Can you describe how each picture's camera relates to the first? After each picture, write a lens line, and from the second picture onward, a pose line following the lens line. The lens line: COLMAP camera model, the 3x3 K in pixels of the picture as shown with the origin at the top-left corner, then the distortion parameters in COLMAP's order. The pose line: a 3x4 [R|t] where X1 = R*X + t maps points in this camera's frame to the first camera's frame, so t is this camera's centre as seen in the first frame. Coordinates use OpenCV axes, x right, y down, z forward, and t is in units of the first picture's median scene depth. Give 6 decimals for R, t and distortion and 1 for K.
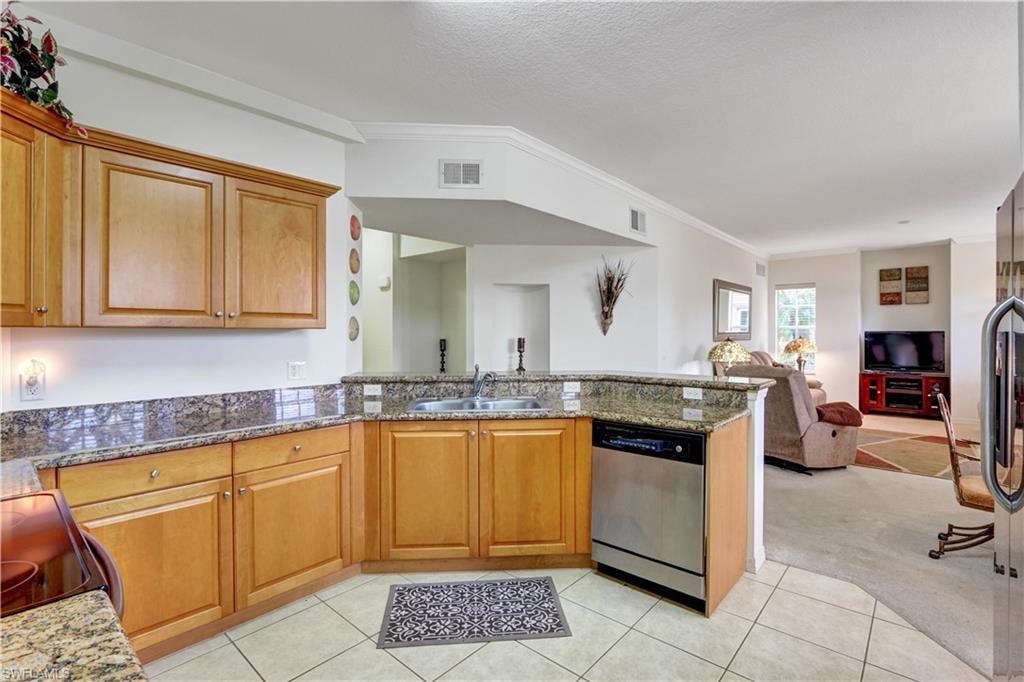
lens RADIAL K [[484.2, 0, 510.5], [0, 484.2, 336.7], [0, 0, 1]] dist [-0.012577, 0.002193]
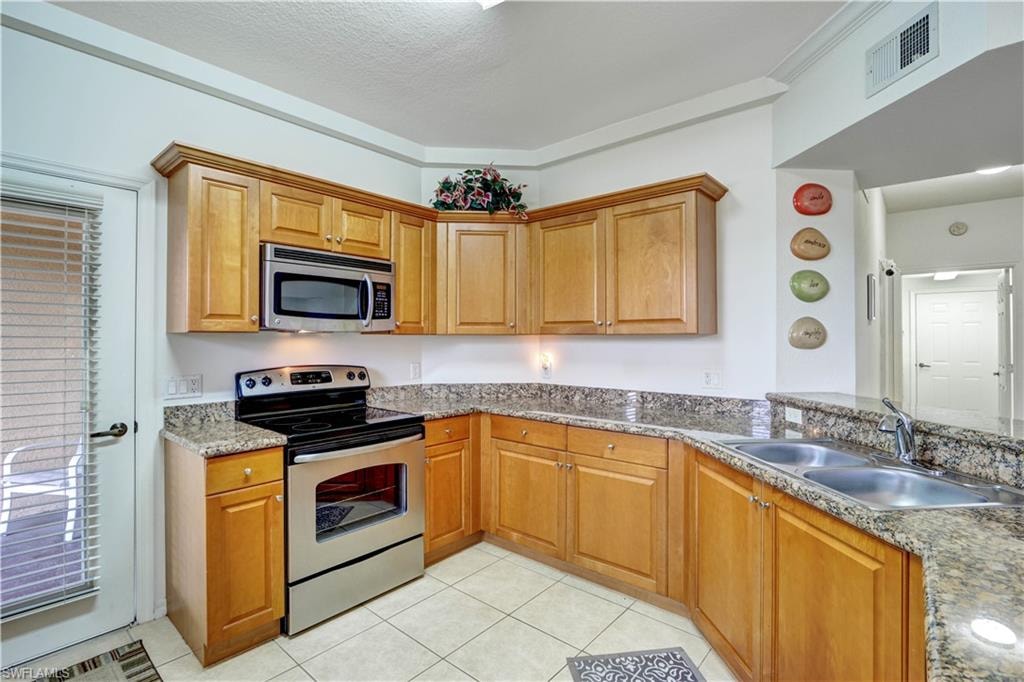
lens RADIAL K [[484.2, 0, 507.6], [0, 484.2, 333.5], [0, 0, 1]] dist [-0.012577, 0.002193]
pose [[-0.000670, -0.006867, -0.999976, 0.565260], [-0.007067, 0.999951, -0.006862, -0.009330], [0.999975, 0.007063, -0.000719, 0.692969]]
